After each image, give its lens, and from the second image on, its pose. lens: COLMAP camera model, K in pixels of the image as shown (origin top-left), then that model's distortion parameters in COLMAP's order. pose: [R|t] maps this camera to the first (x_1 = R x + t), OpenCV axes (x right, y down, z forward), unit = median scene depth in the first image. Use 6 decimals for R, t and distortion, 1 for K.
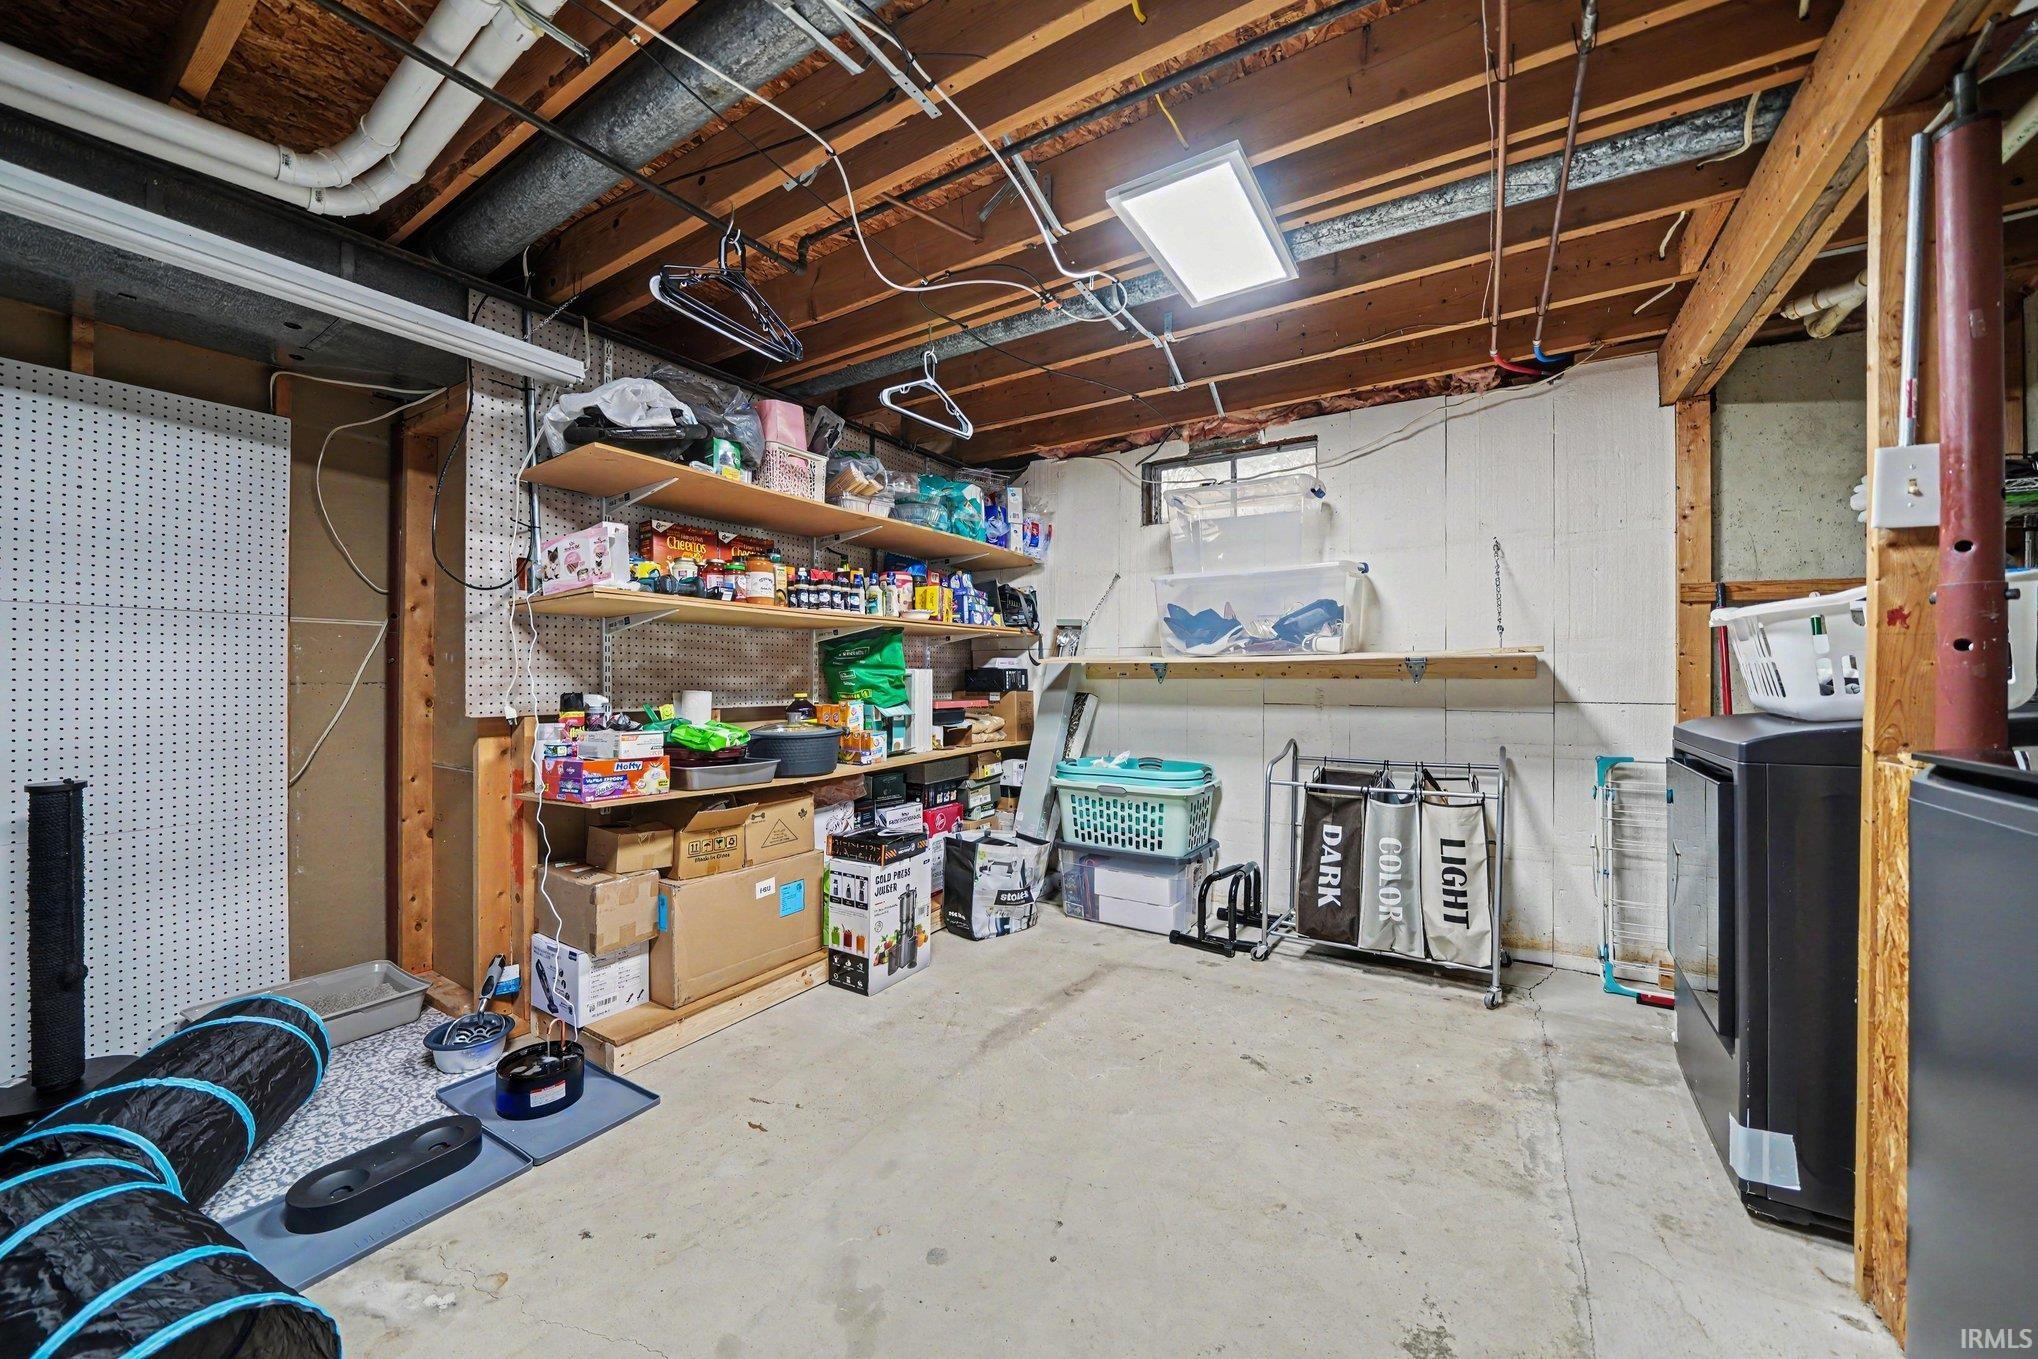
lens RADIAL K [[744.3, 0, 1013.4], [0, 744.3, 673.3], [0, 0, 1]] dist [-0.001681, -0.000126]
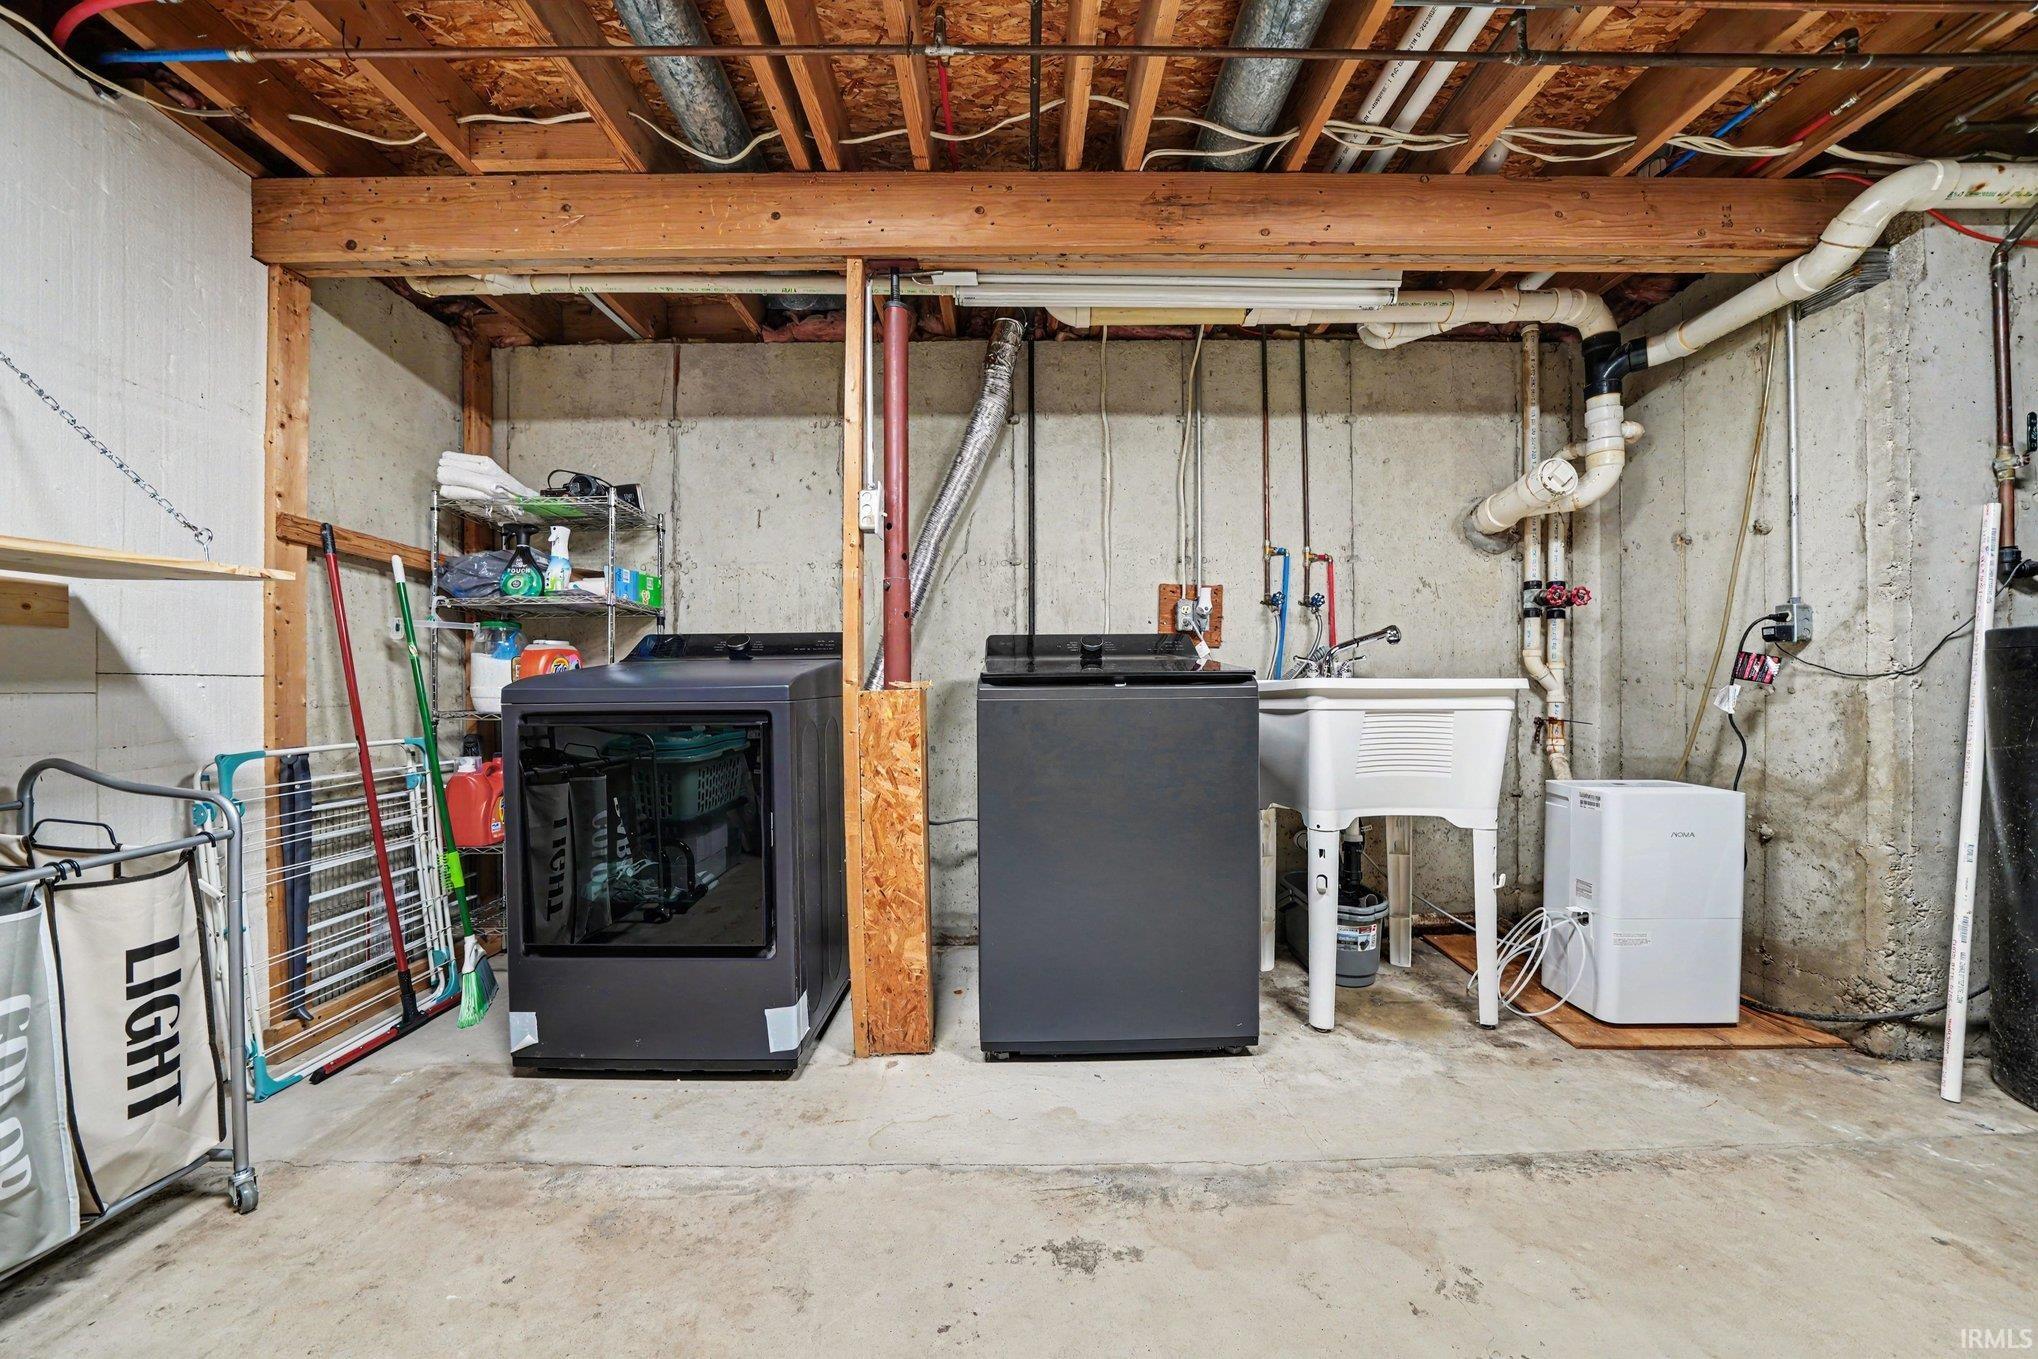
lens RADIAL K [[744.3, 0, 1015.8], [0, 744.3, 683.1], [0, 0, 1]] dist [-0.001681, -0.000126]
pose [[-0.523895, -0.003136, 0.851777, -0.132298], [0.001984, 0.999986, 0.004902, 0.049000], [-0.851780, 0.004258, -0.523882, 0.771061]]
